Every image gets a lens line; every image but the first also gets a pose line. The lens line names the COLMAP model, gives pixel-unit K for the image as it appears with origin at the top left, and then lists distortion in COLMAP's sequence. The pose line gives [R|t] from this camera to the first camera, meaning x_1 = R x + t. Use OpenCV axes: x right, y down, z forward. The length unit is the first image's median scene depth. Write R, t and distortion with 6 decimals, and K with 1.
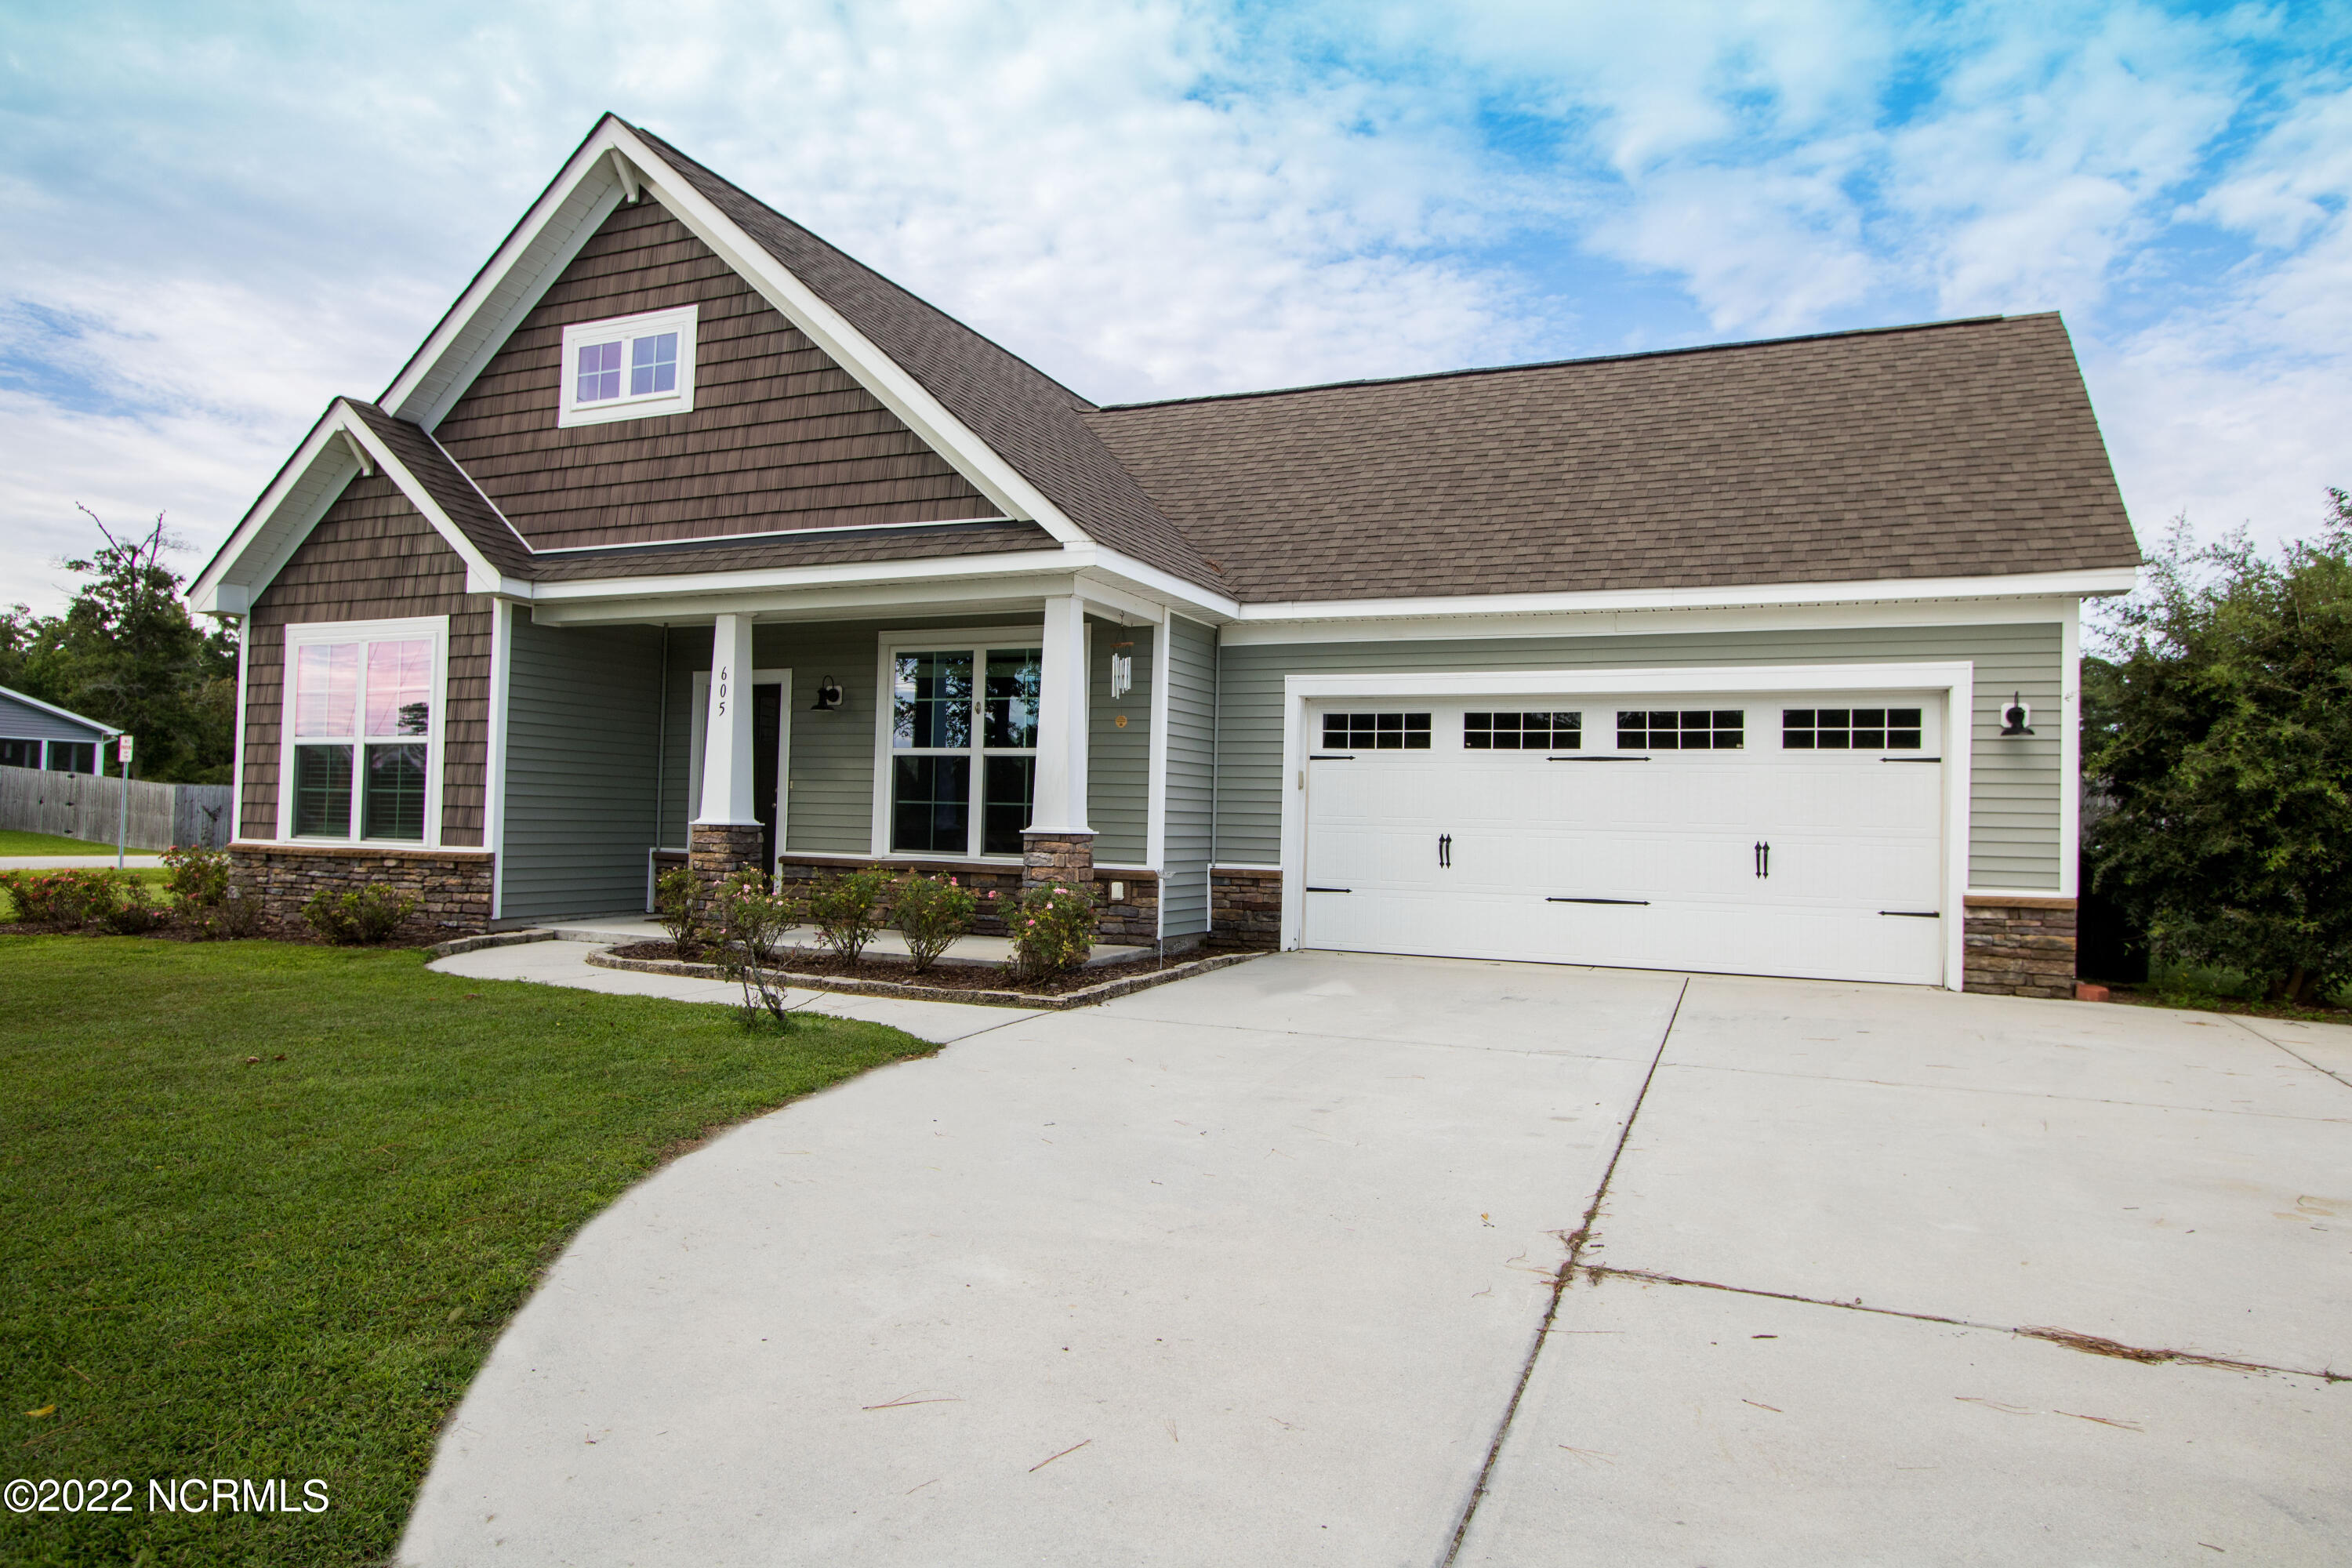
lens RADIAL K [[1431.9, 0, 1171.5], [0, 1431.9, 758.9], [0, 0, 1]] dist [-0.004848, 0.010598]
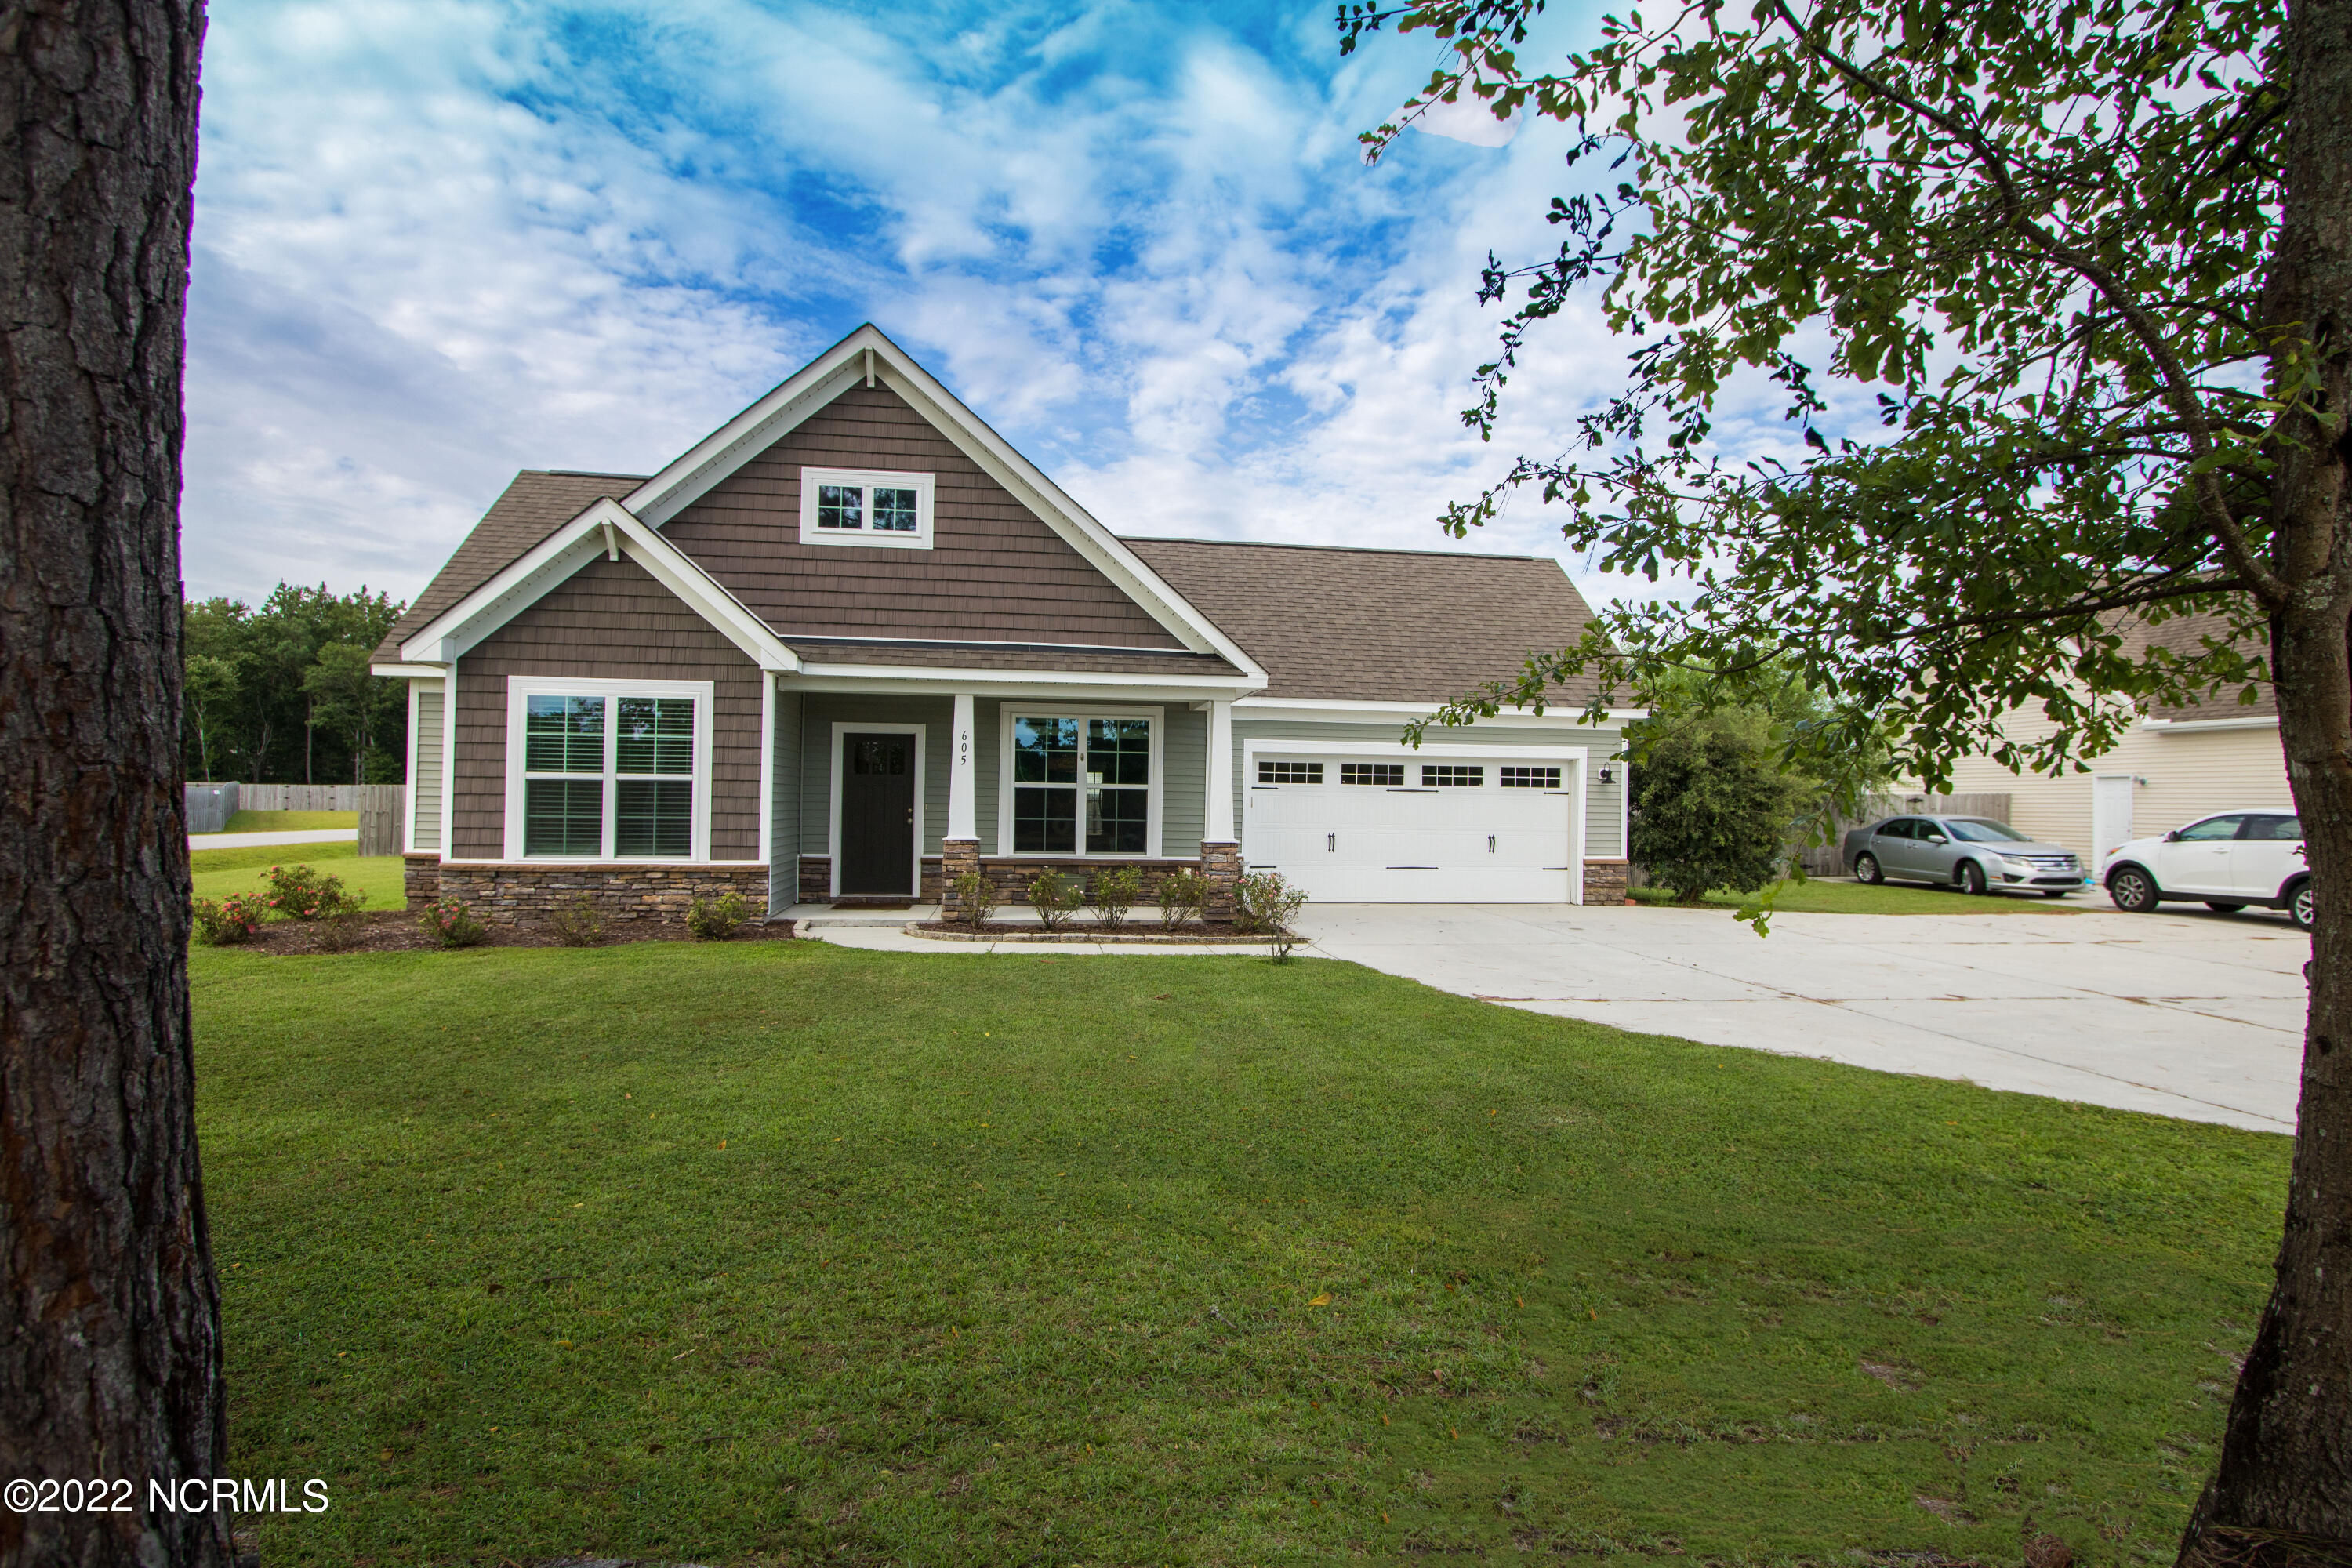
lens RADIAL K [[1173.7, 0, 1181.6], [0, 1173.7, 763.1], [0, 0, 1]] dist [-0.004567, 0.000583]
pose [[0.850844, 0.006362, 0.525380, -0.682884], [-0.019349, 0.999628, 0.019231, -0.053697], [-0.525063, -0.026528, 0.850650, -0.116960]]
